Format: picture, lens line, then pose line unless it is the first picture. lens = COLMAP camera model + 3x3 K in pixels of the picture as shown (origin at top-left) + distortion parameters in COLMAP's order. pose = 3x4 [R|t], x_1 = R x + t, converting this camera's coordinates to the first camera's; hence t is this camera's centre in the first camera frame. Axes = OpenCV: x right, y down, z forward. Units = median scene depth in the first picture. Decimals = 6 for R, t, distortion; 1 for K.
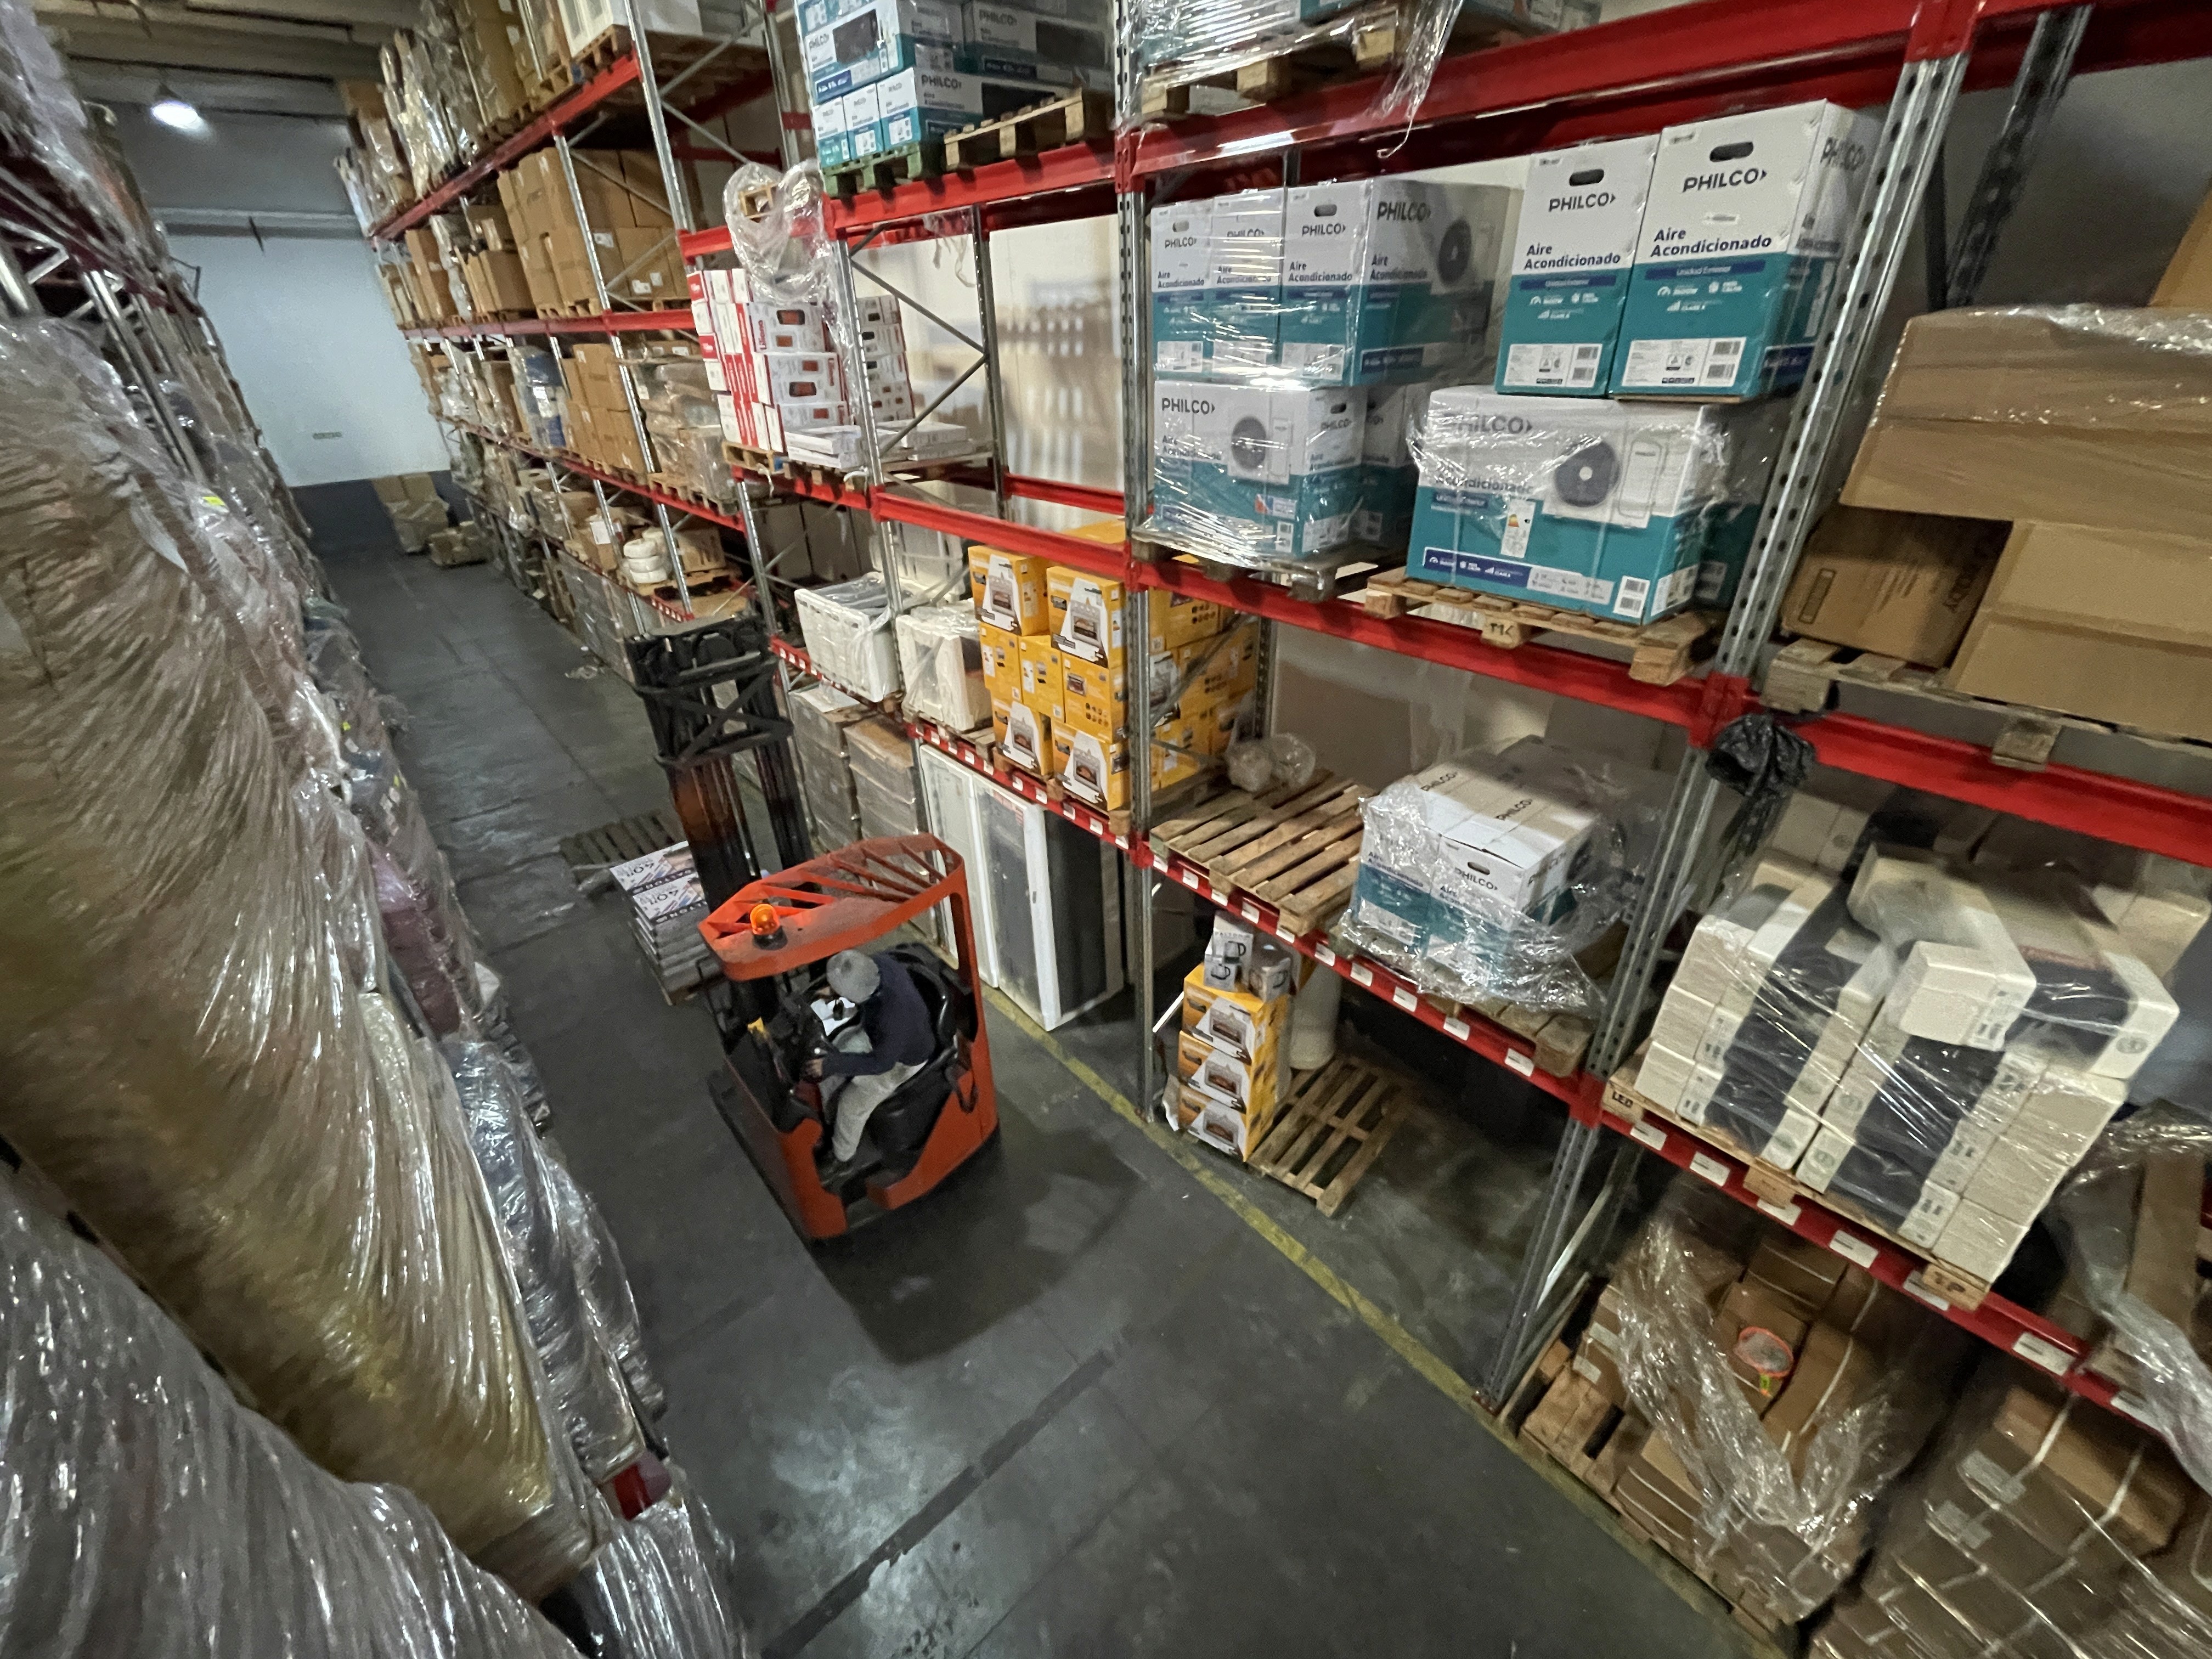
lens RADIAL K [[893.2, 0, 1103.6], [0, 893.2, 834.2], [0, 0, 1]] dist [-0.002944, 0.000464]
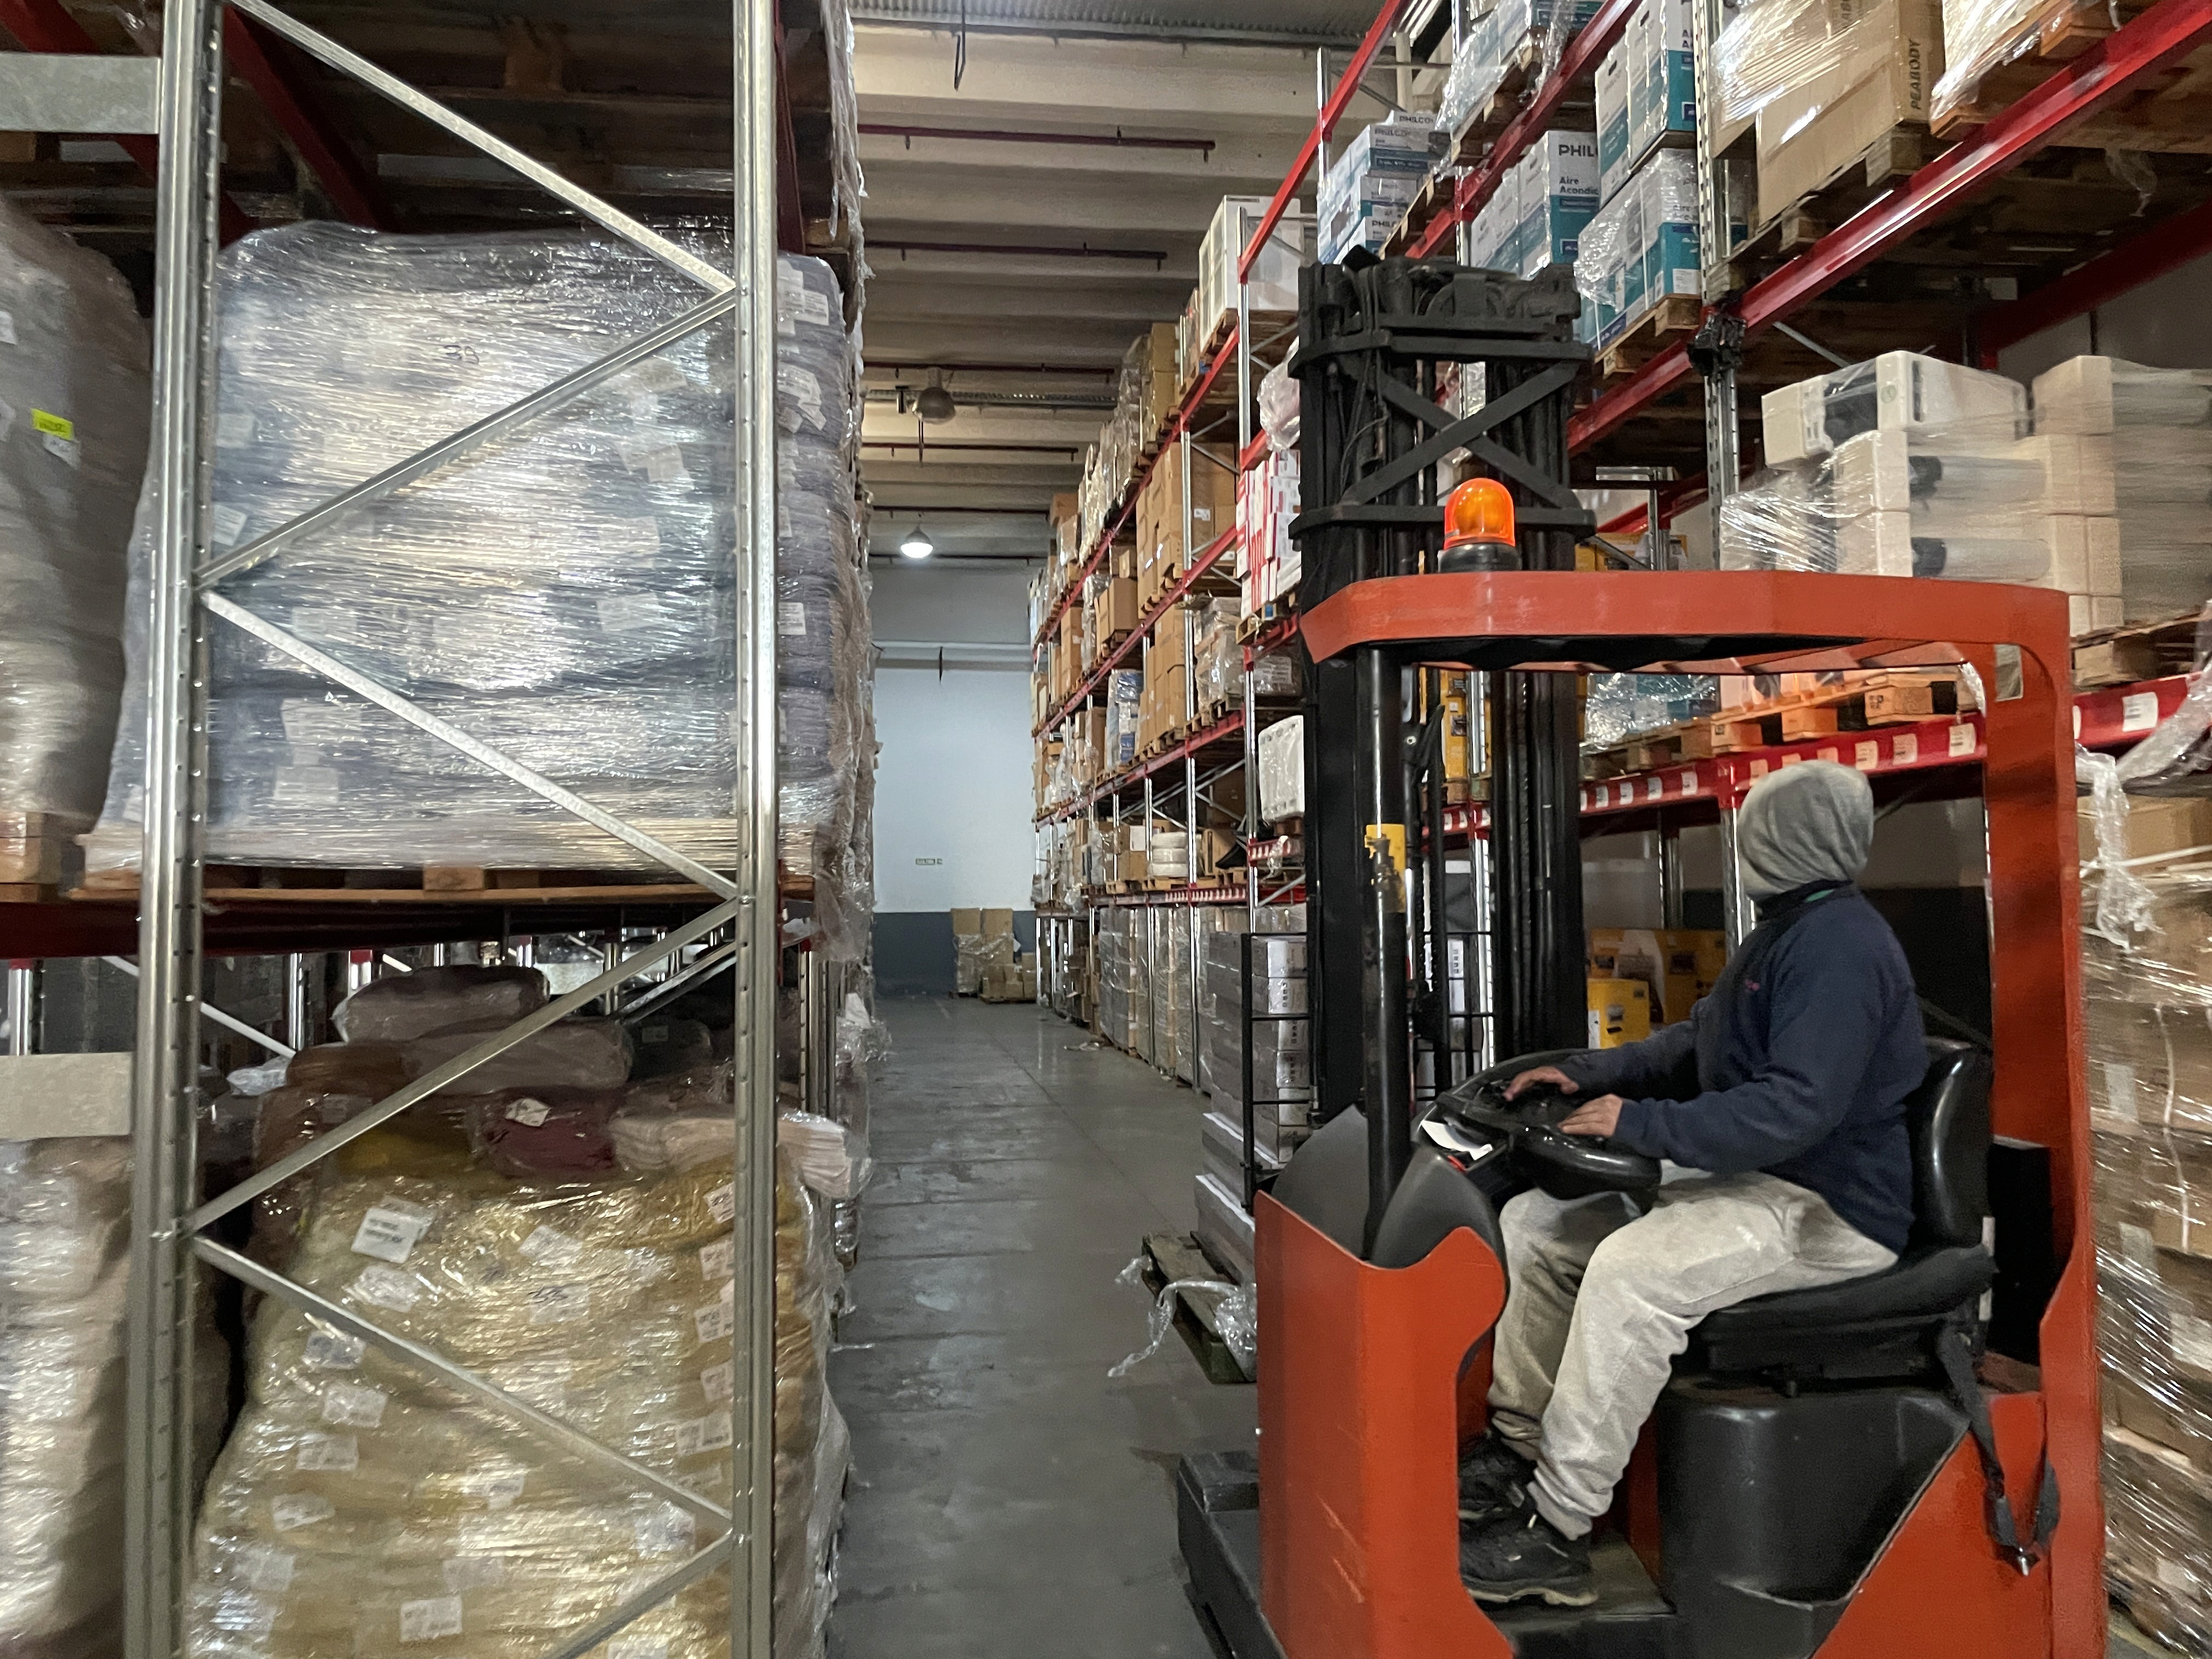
lens RADIAL K [[1693.6, 0, 1107.1], [0, 1693.6, 828.9], [0, 0, 1]] dist [0.014389, -0.003326]
pose [[0.838363, -0.005513, -0.545085, 0.826812], [-0.288634, 0.843781, -0.452465, 1.123059], [0.462426, 0.536660, 0.705803, -0.425510]]
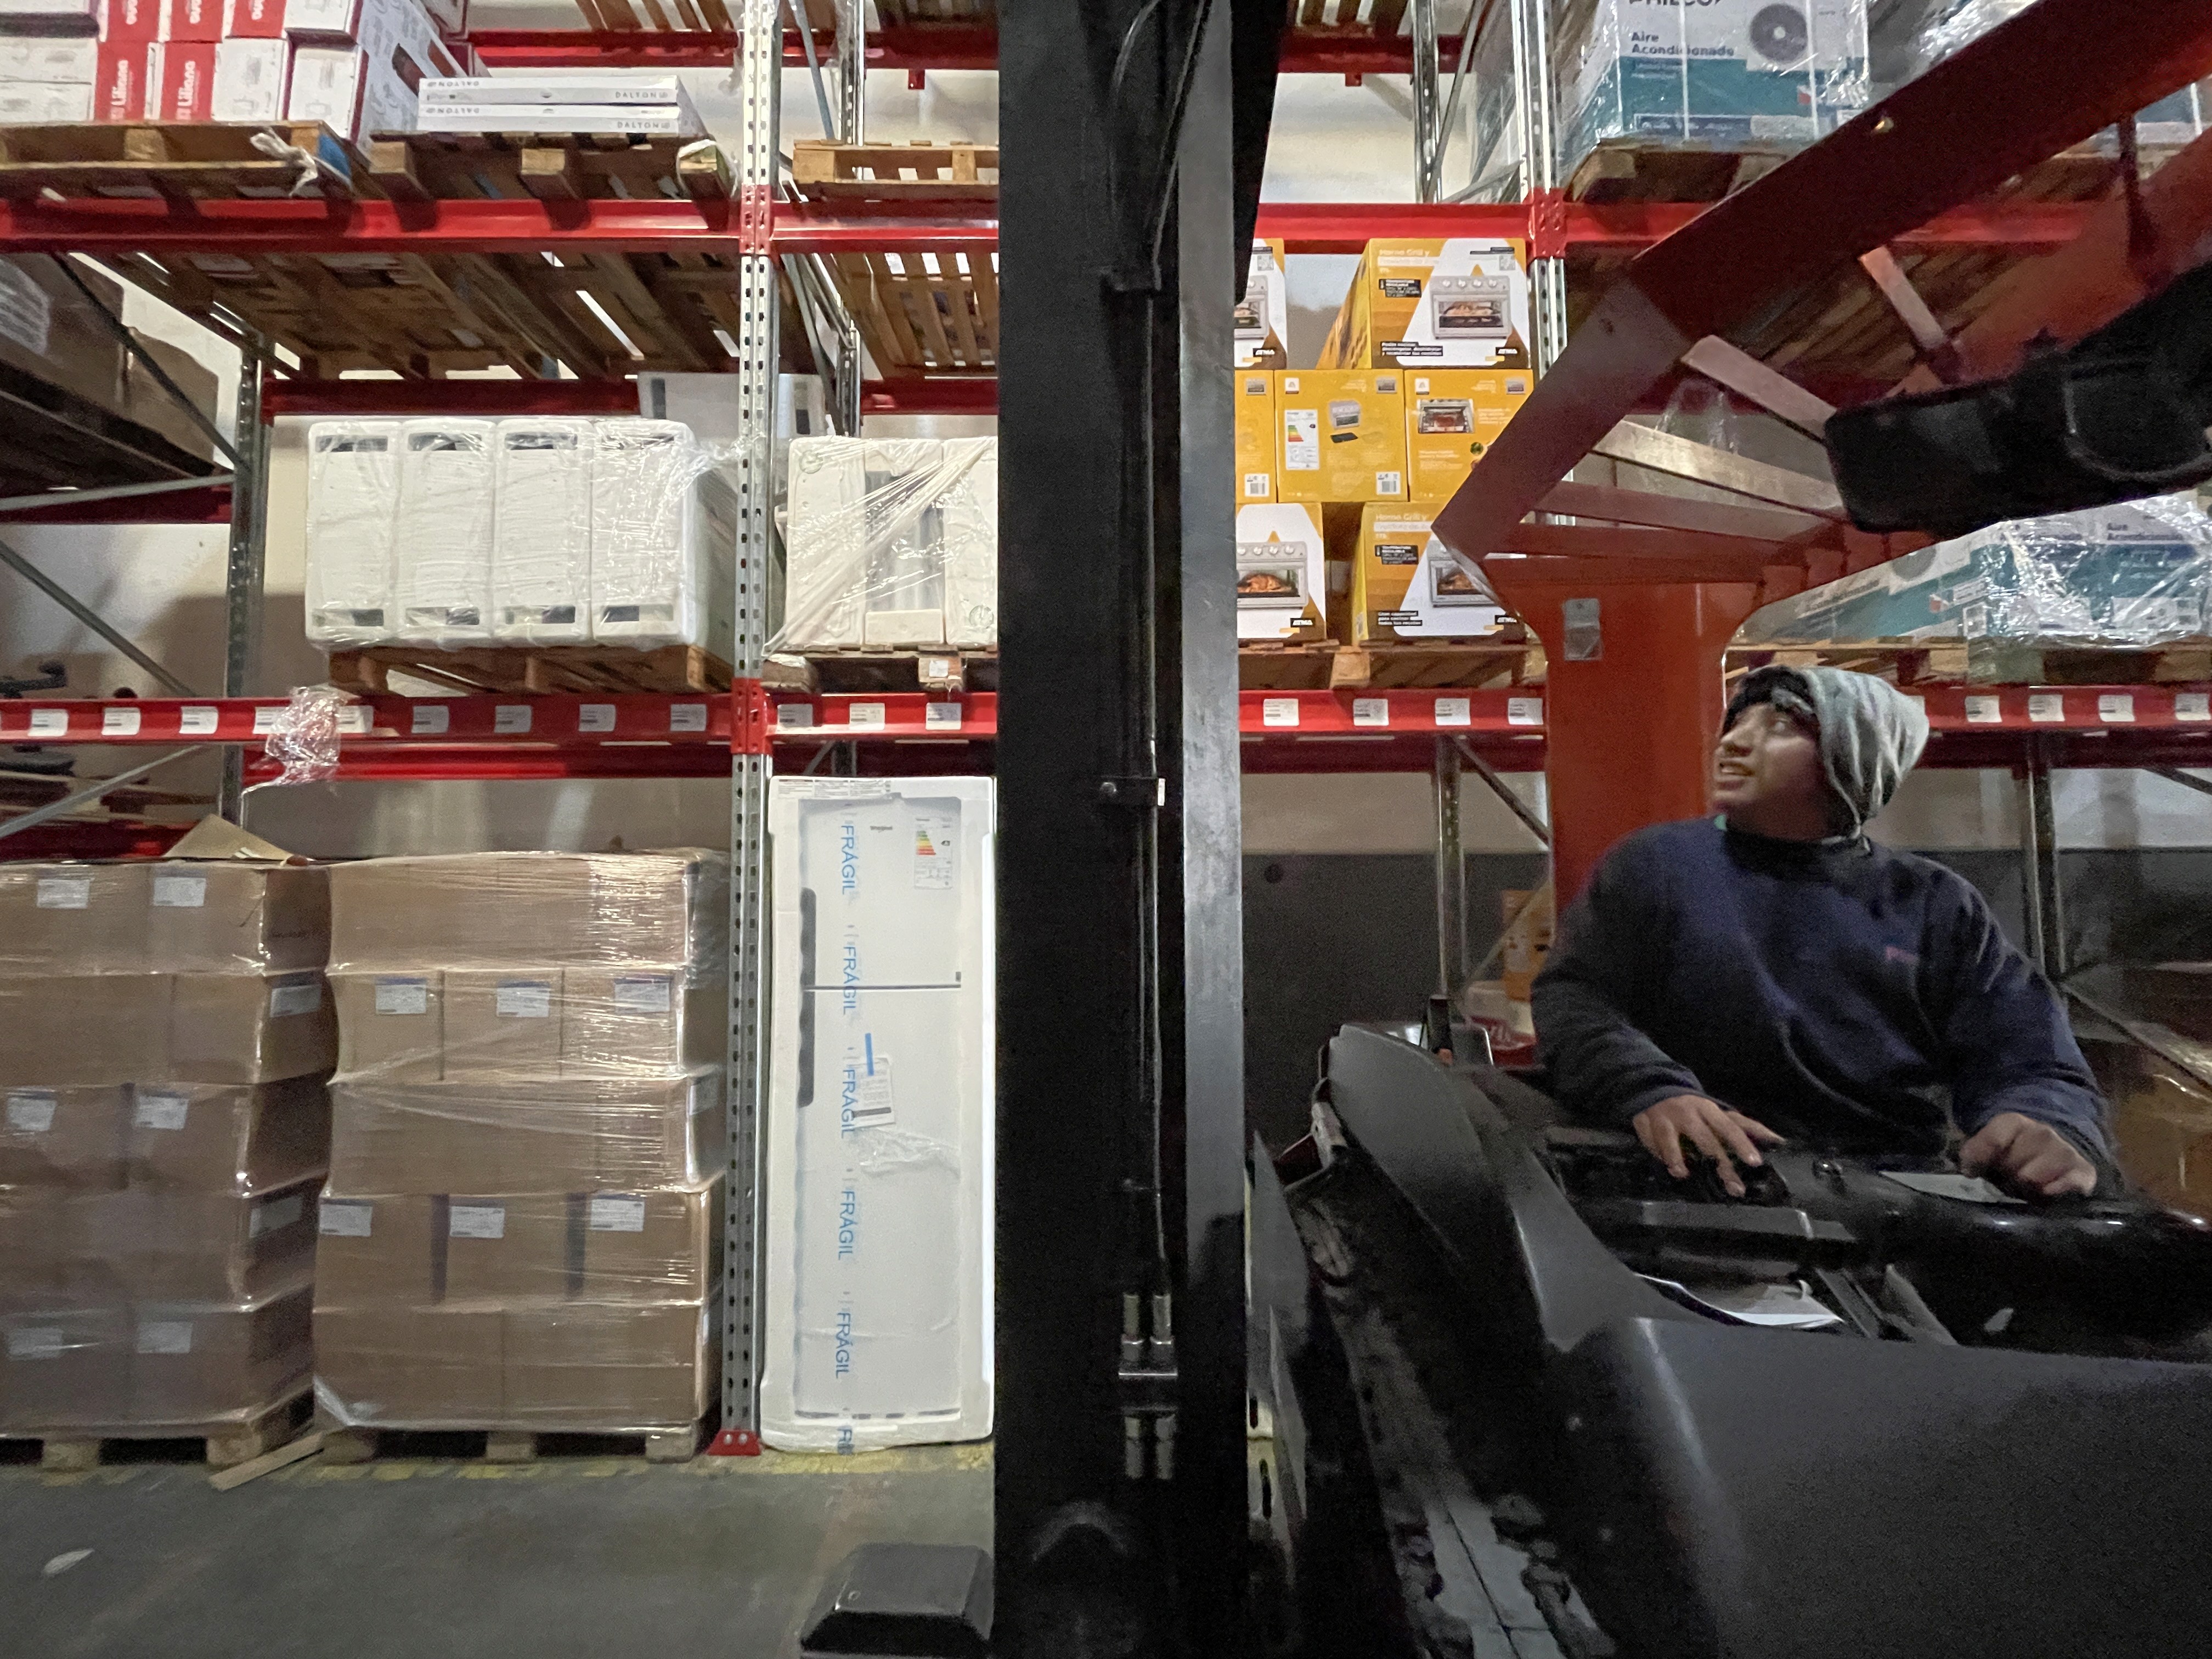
lens RADIAL K [[893.2, 0, 1116.1], [0, 893.2, 822.7], [0, 0, 1]] dist [-0.002944, 0.000464]
pose [[0.642572, 0.074673, 0.762578, -0.724379], [0.379055, 0.833945, -0.401065, 0.245444], [-0.665897, 0.546772, 0.507564, 1.239647]]
